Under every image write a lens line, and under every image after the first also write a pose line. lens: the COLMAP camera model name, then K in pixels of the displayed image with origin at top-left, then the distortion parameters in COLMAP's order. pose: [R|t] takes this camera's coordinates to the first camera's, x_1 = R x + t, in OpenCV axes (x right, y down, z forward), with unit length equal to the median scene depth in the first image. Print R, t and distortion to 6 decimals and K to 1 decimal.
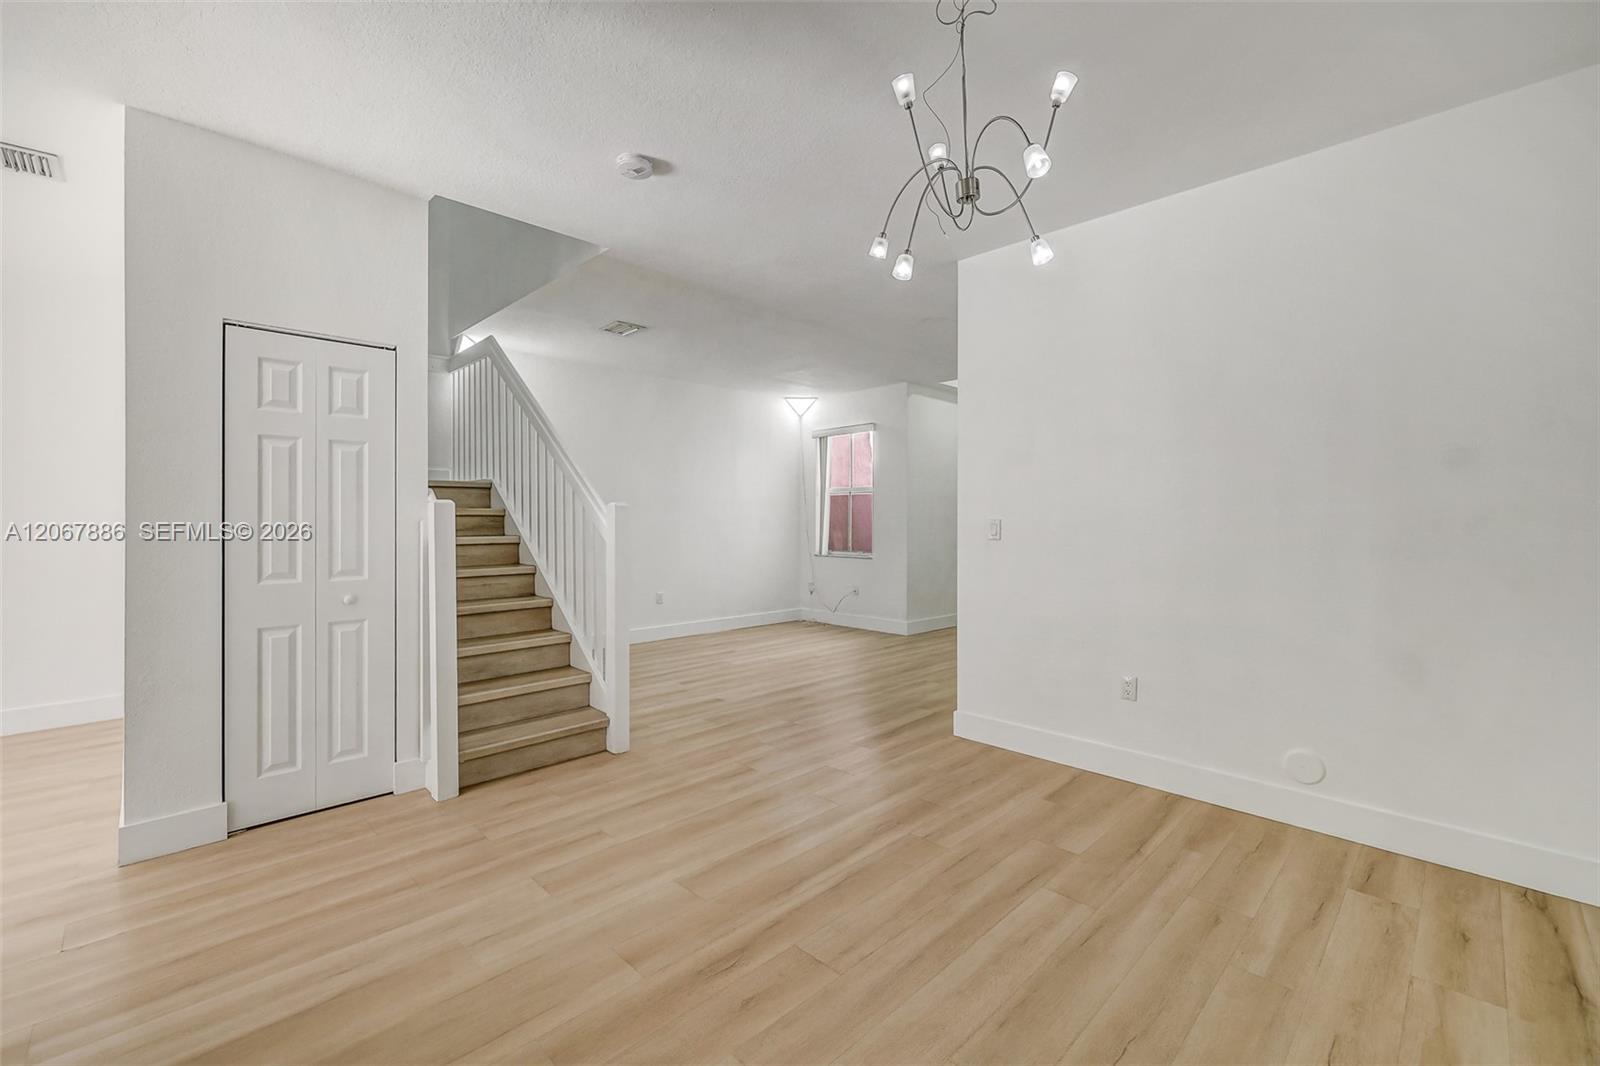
lens RADIAL K [[676.2, 0, 782.8], [0, 676.2, 526.0], [0, 0, 1]] dist [-0.000857, 0.000396]
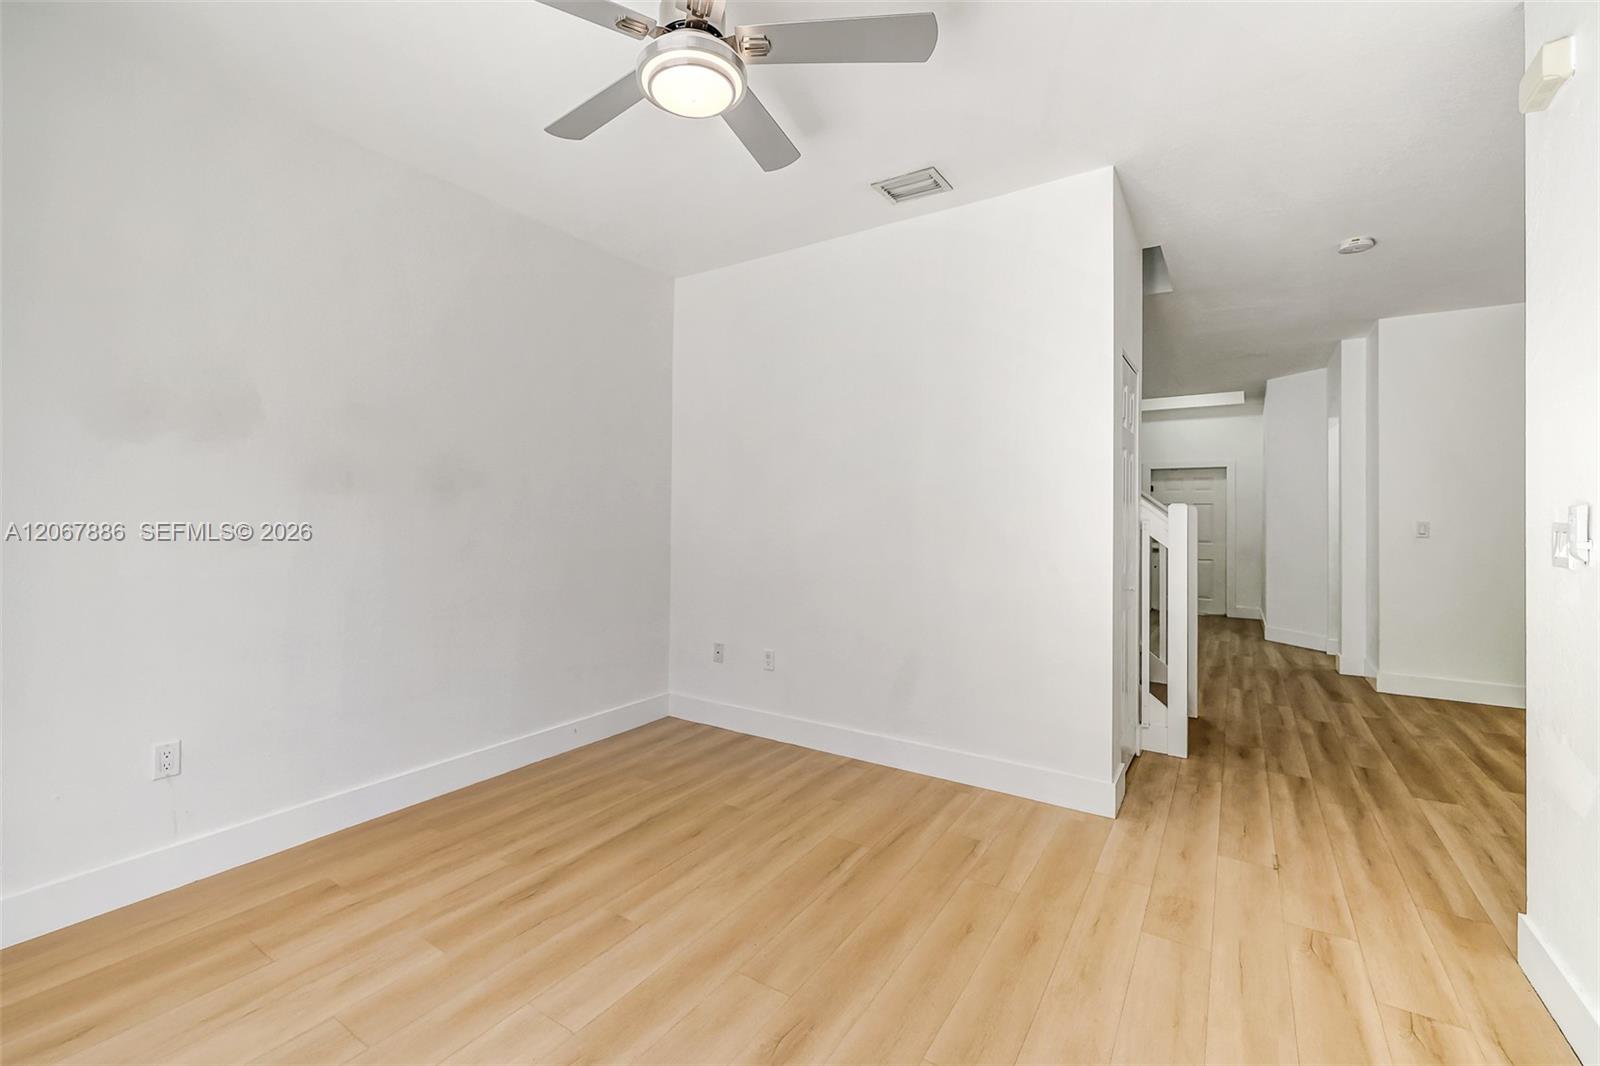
lens RADIAL K [[694.7, 0, 782.9], [0, 694.7, 510.0], [0, 0, 1]] dist [0.021409, 0.000070]
pose [[0.973556, 0.002706, 0.228432, -1.167310], [0.001304, 0.999848, -0.017403, -0.011123], [-0.228445, 0.017240, 0.973404, -0.044244]]
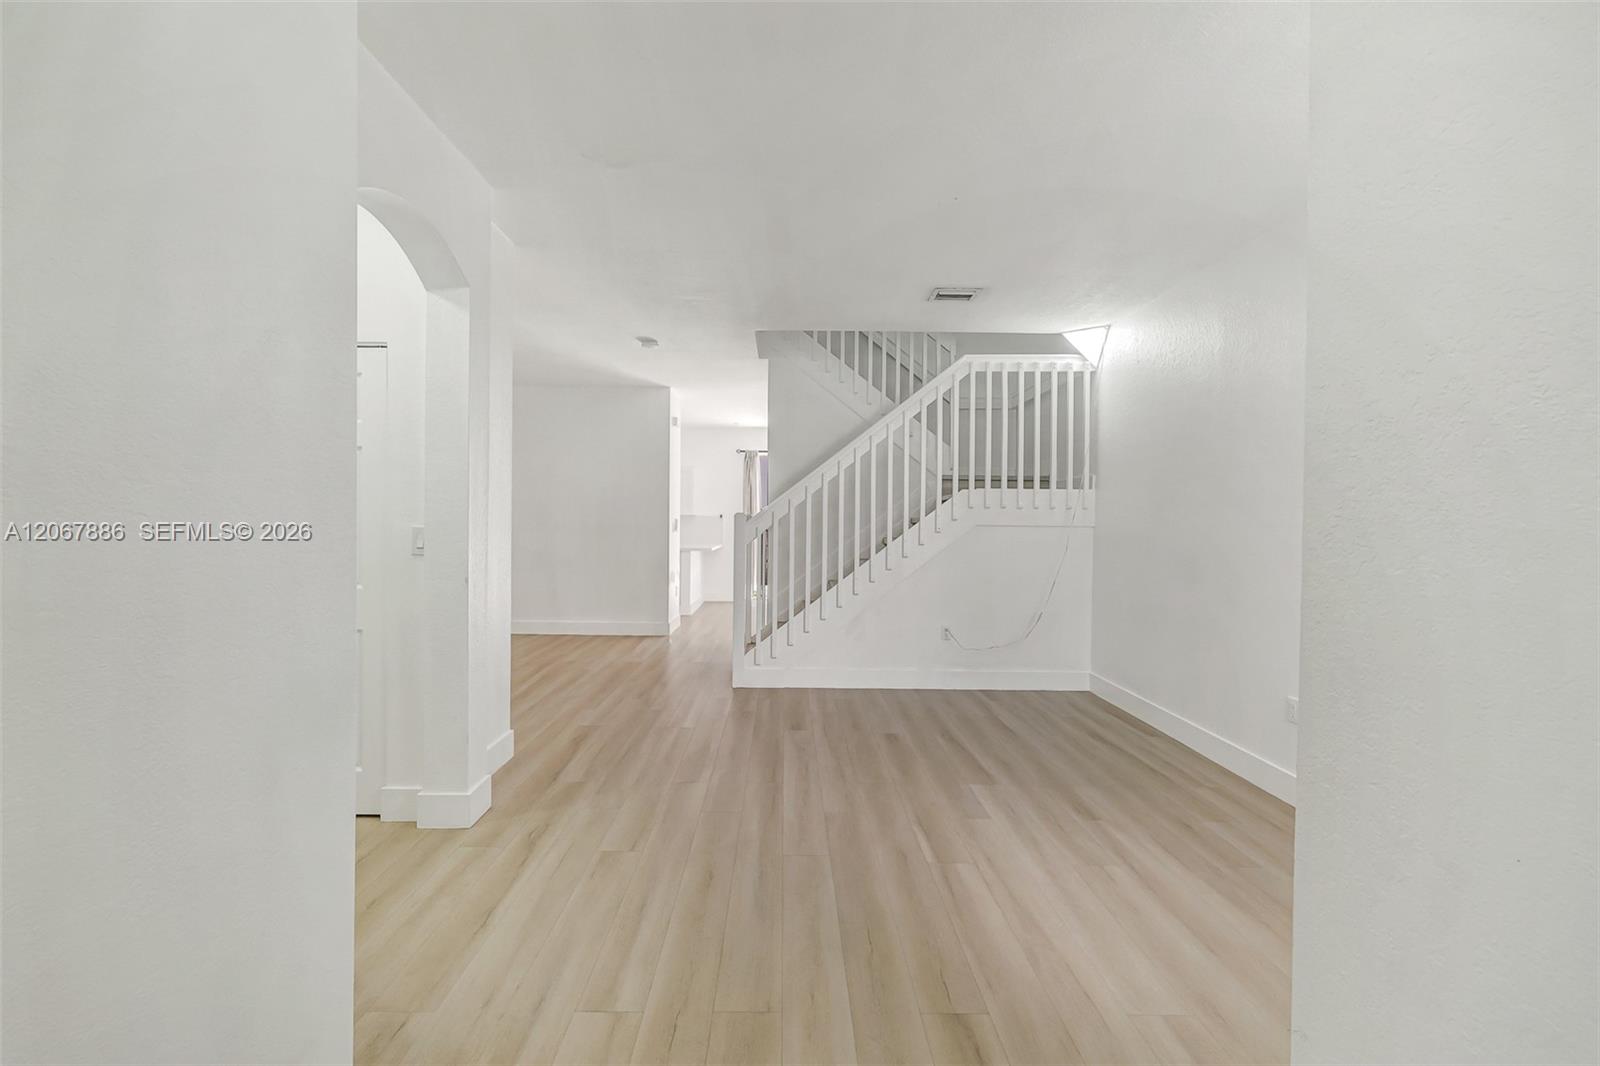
lens RADIAL K [[676.2, 0, 782.8], [0, 676.2, 526.0], [0, 0, 1]] dist [-0.000857, 0.000396]
pose [[-0.695760, -0.004129, -0.718262, 0.677720], [-0.019516, 0.999723, 0.013158, -0.024915], [0.718009, 0.023172, -0.695648, 1.947143]]
